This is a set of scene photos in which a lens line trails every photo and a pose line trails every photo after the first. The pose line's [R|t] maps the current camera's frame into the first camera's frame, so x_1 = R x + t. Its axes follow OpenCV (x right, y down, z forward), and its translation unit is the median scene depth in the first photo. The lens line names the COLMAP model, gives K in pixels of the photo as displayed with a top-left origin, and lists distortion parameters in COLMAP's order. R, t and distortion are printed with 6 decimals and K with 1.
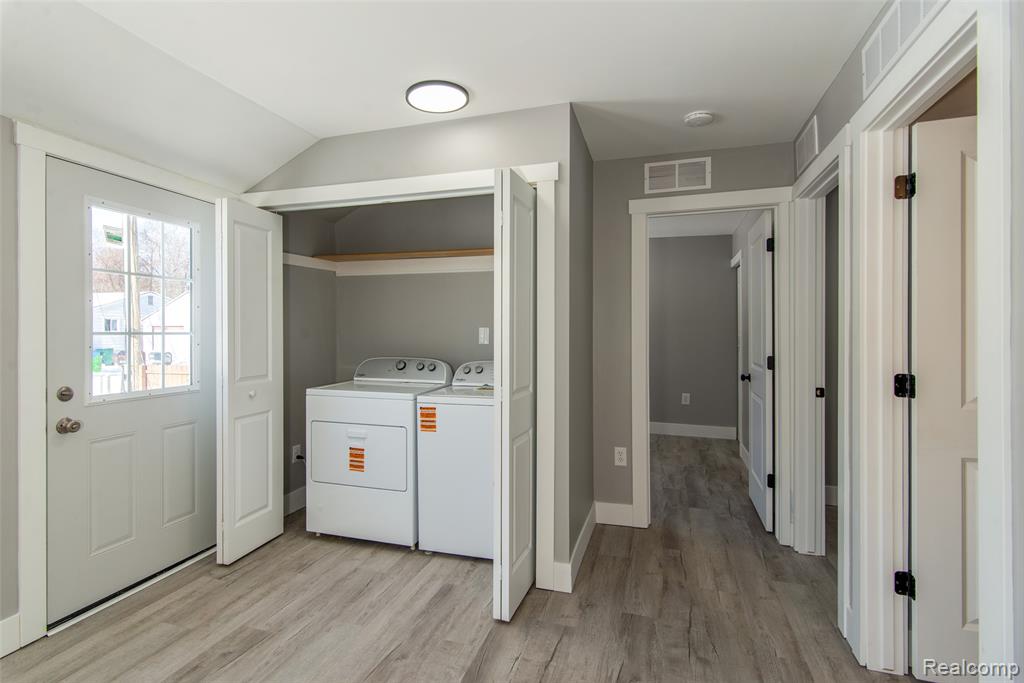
lens RADIAL K [[503.6, 0, 503.8], [0, 503.6, 333.3], [0, 0, 1]] dist [0.005671, -0.000788]
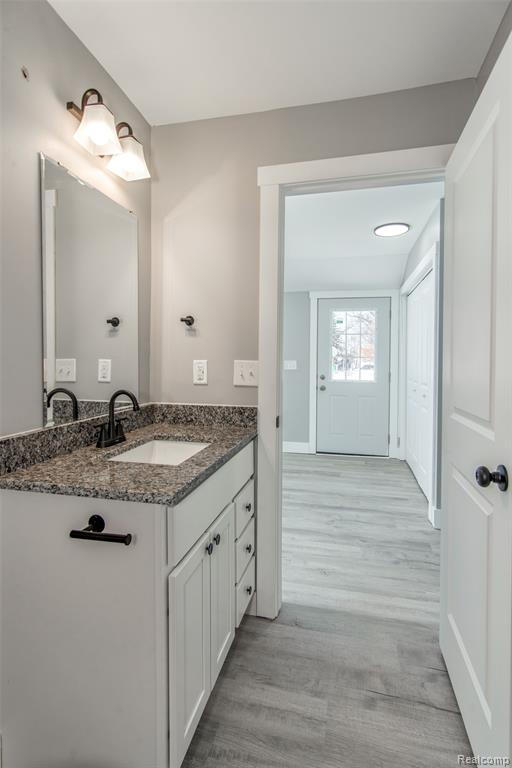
lens RADIAL K [[398.7, 0, 247.3], [0, 398.7, 367.8], [0, 0, 1]] dist [0.000382, 0.000188]
pose [[0.060243, 0.020990, -0.997963, 1.395937], [-0.009797, 0.999743, 0.020436, 0.019425], [0.998136, 0.008546, 0.060433, 0.400790]]
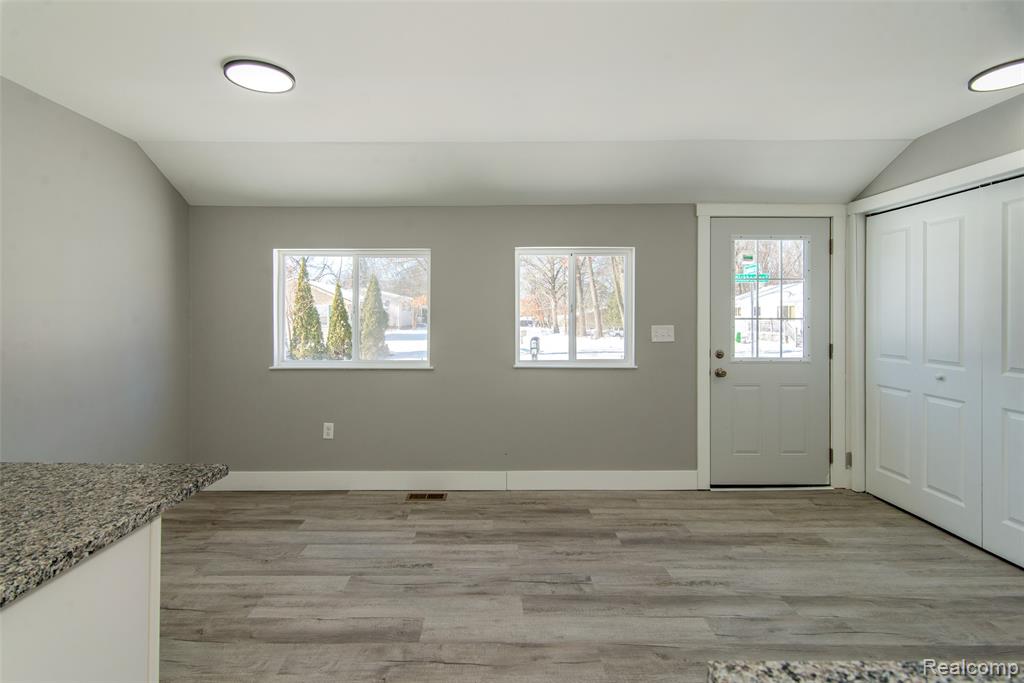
lens RADIAL K [[503.6, 0, 505.0], [0, 503.6, 320.1], [0, 0, 1]] dist [0.005671, -0.000788]
pose [[0.322651, 0.001007, -0.946518, 0.491455], [-0.002199, 0.999998, 0.000315, 0.005817], [0.946516, 0.001980, 0.322652, -0.226895]]
